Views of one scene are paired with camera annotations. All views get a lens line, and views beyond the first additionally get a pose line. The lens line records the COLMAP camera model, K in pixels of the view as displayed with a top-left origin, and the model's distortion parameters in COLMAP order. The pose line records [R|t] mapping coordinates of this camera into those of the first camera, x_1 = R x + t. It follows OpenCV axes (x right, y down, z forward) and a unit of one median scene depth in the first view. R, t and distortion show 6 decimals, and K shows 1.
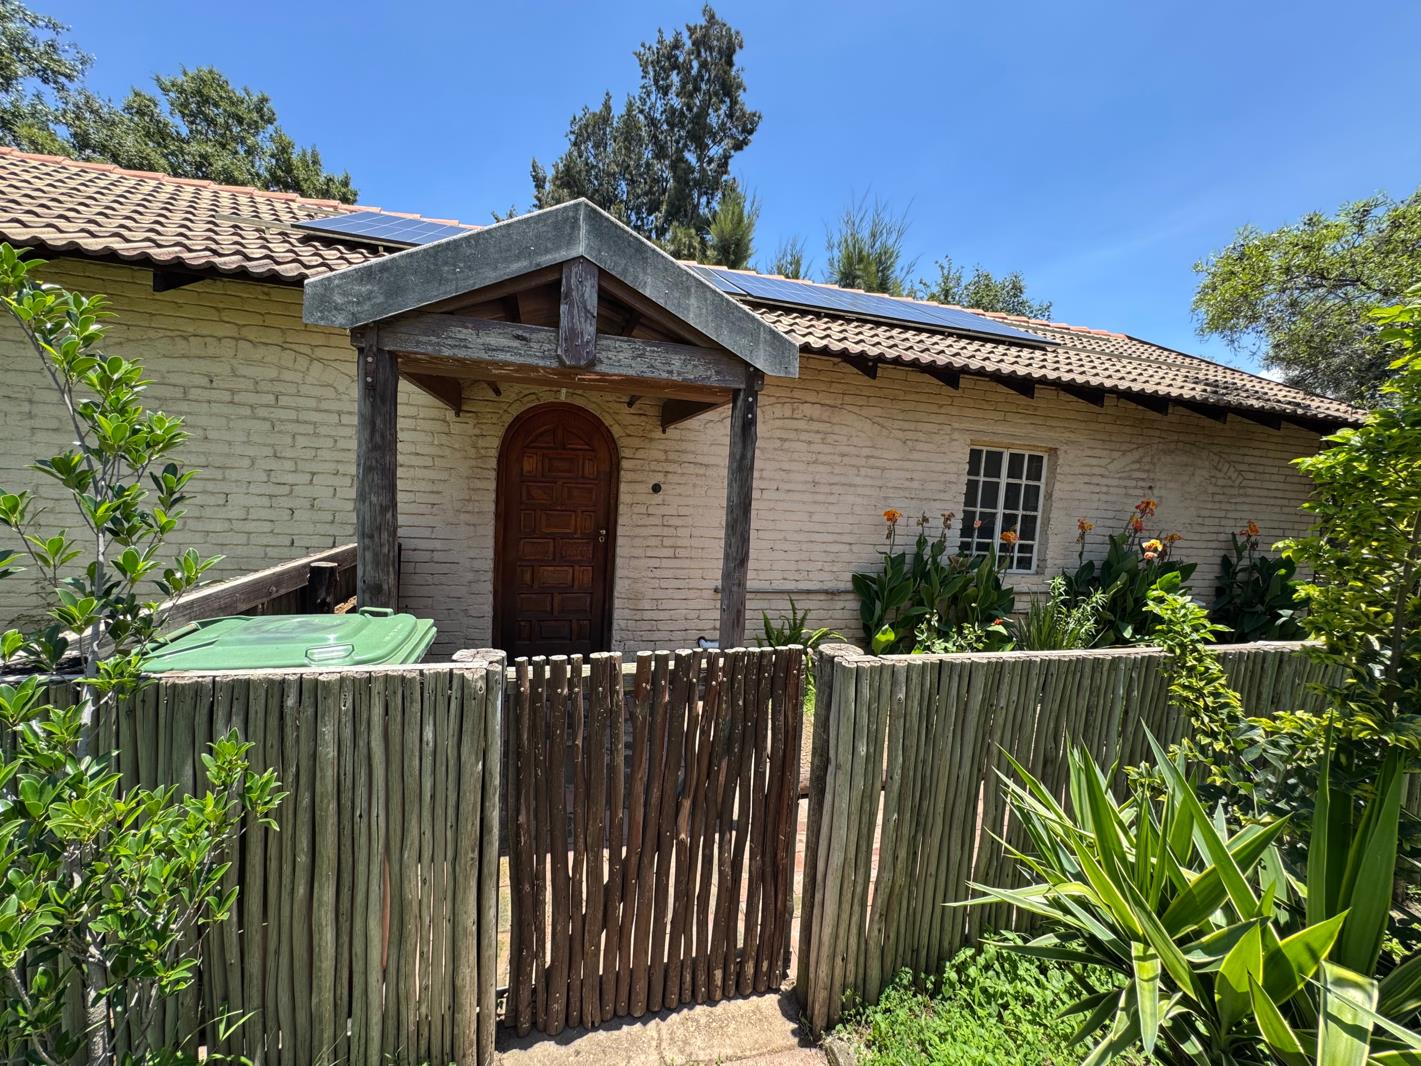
lens RADIAL K [[568.5, 0, 710.5], [0, 568.5, 533.0], [0, 0, 1]] dist [0.000740, -0.000322]
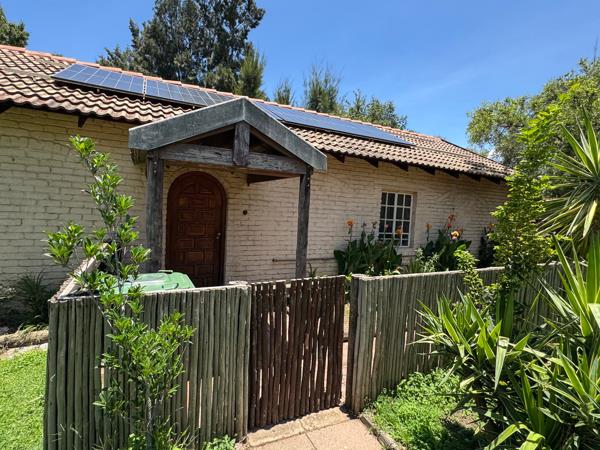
lens RADIAL K [[309.9, 0, 300.0], [0, 309.9, 225.0], [0, 0, 1]] dist [0.001505, -0.000294]
pose [[0.979658, -0.019992, 0.199674, -0.126692], [0.023973, 0.999559, -0.017542, -0.007906], [-0.199235, 0.021972, 0.979705, -0.154742]]
